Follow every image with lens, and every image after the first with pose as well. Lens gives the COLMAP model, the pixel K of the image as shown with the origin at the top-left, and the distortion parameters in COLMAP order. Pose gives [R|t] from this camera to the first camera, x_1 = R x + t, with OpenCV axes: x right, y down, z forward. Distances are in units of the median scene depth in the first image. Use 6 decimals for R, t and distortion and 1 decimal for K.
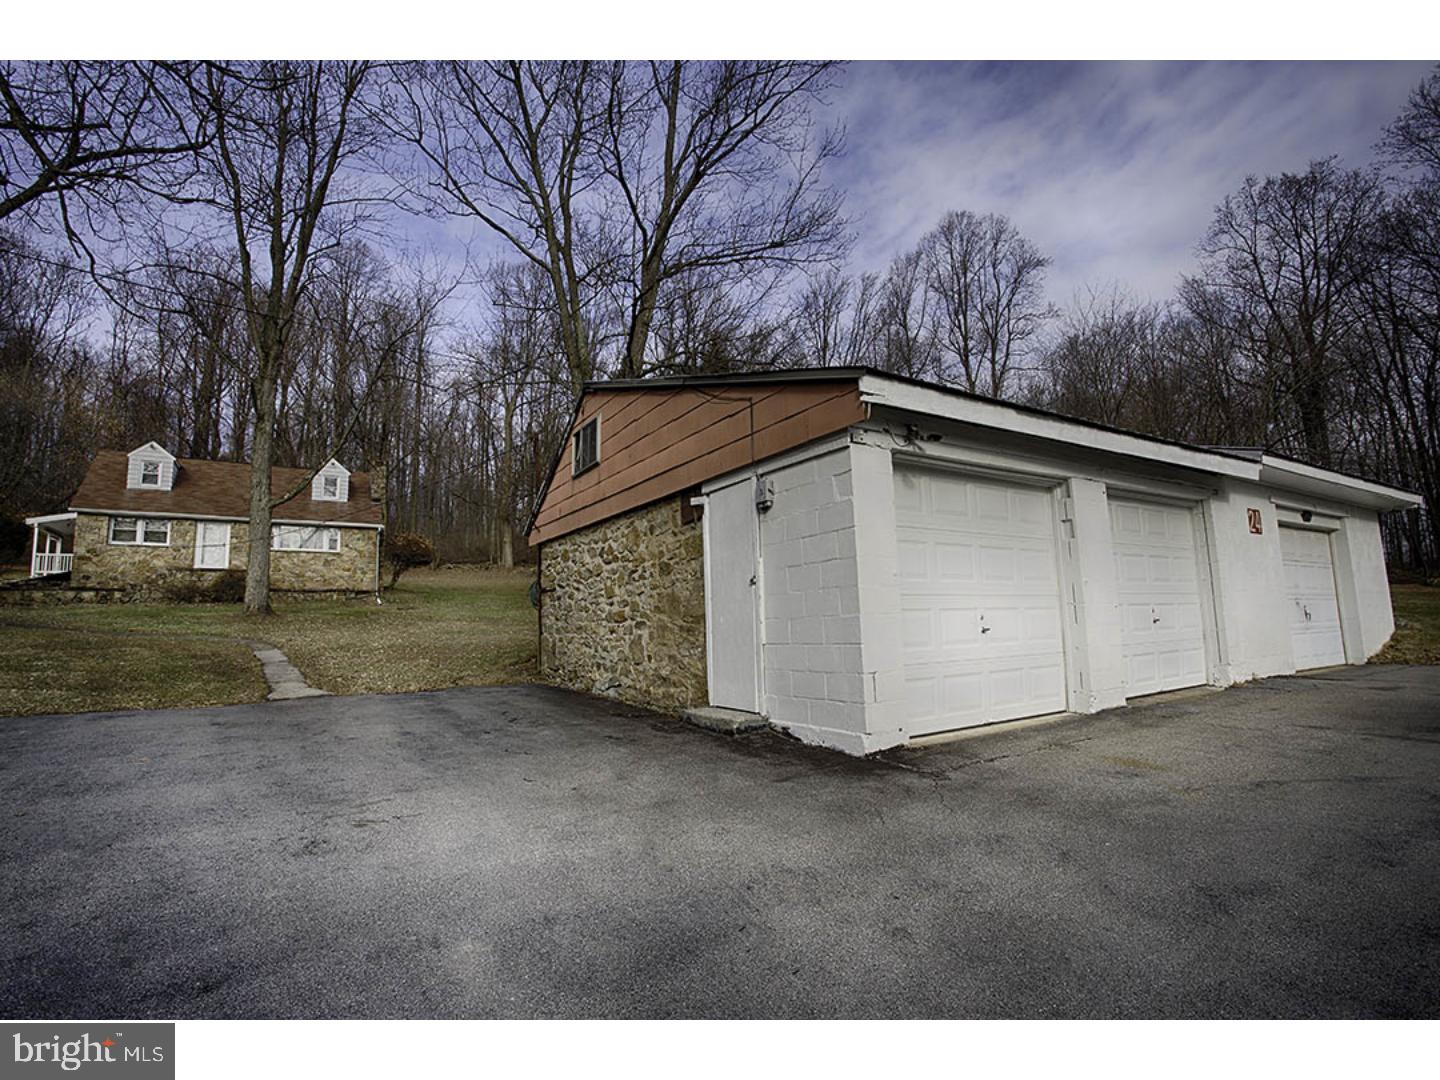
lens RADIAL K [[746.3, 0, 689.4], [0, 746.3, 541.5], [0, 0, 1]] dist [-0.003504, 0.016390]
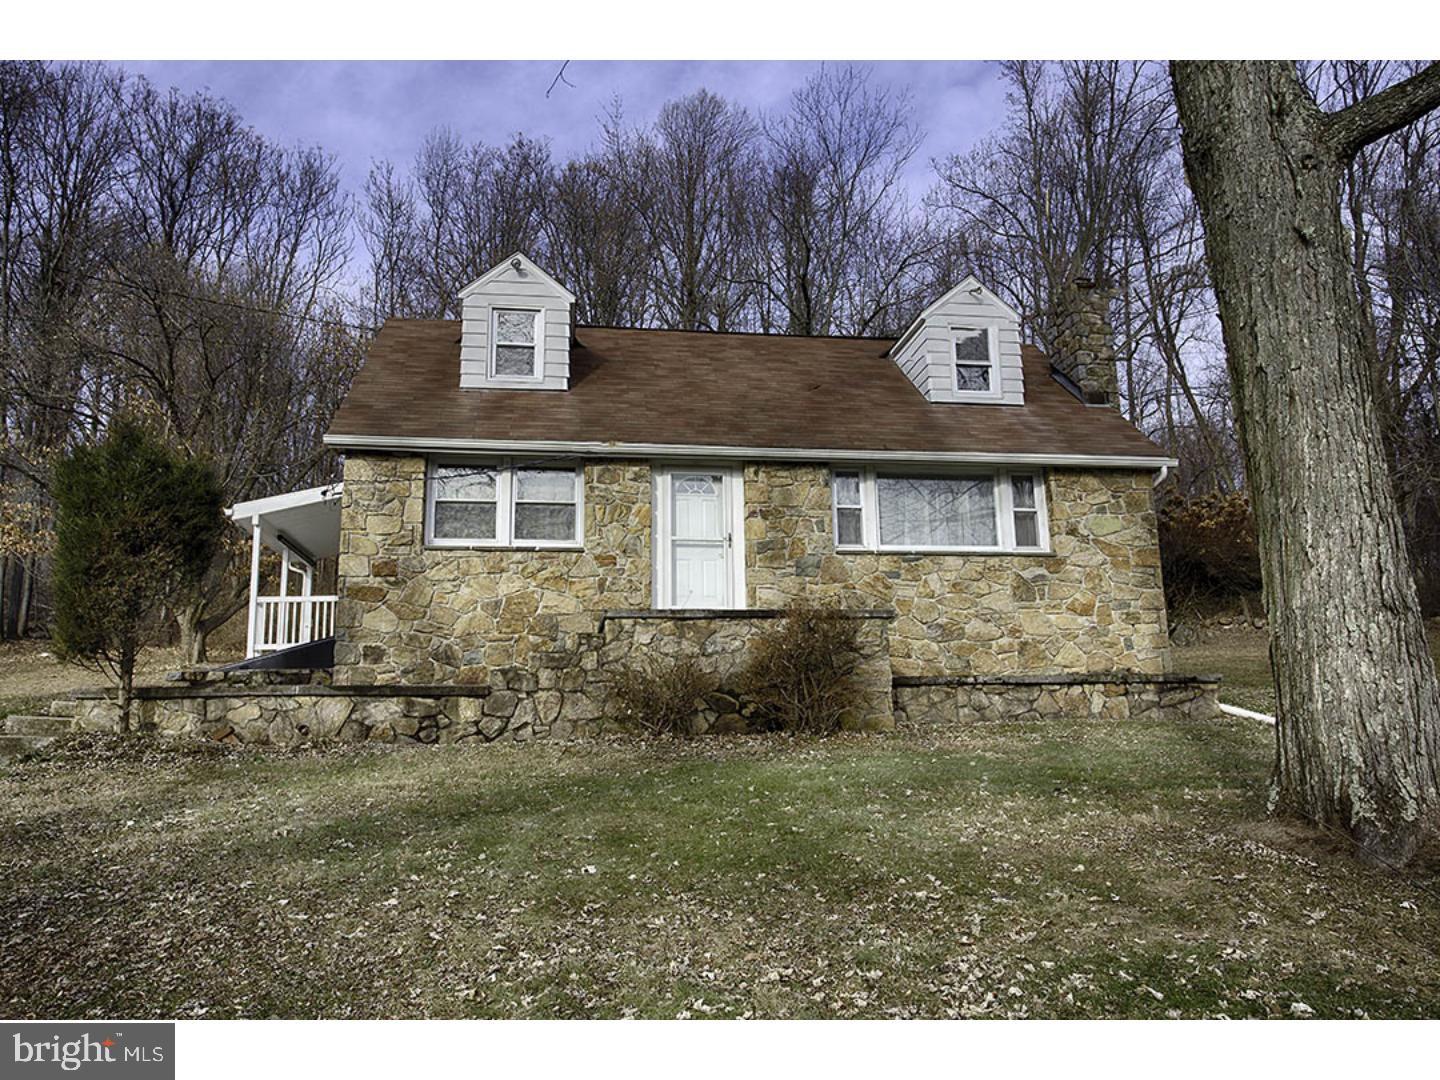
lens RADIAL K [[1078.0, 0, 720.0], [0, 1078.0, 540.0], [0, 0, 1]] dist [-0.035185, 0.001236]
pose [[0.942213, -0.068104, -0.328021, -0.482702], [0.045938, 0.996135, -0.074863, 0.037948], [0.331851, 0.055468, 0.941700, 0.581571]]
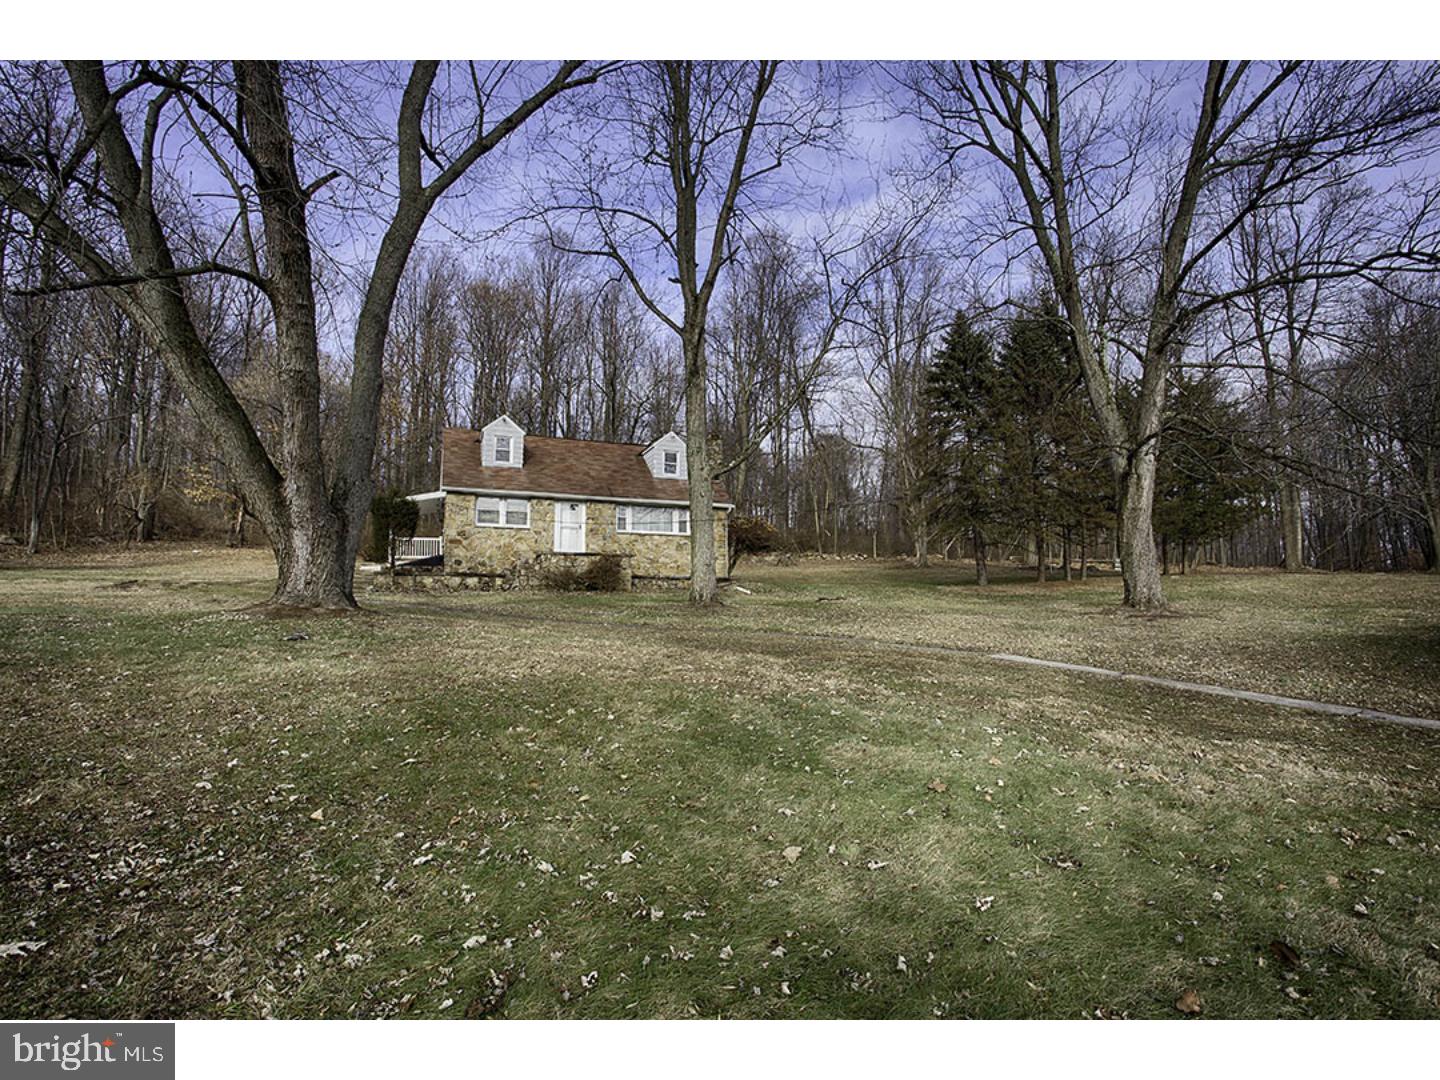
lens RADIAL K [[746.3, 0, 689.4], [0, 746.3, 541.5], [0, 0, 1]] dist [-0.003504, 0.016390]
pose [[0.989270, -0.003540, -0.146054, -0.363094], [0.005028, 0.999939, 0.009824, 0.013946], [0.146010, -0.010453, 0.989228, 0.128897]]
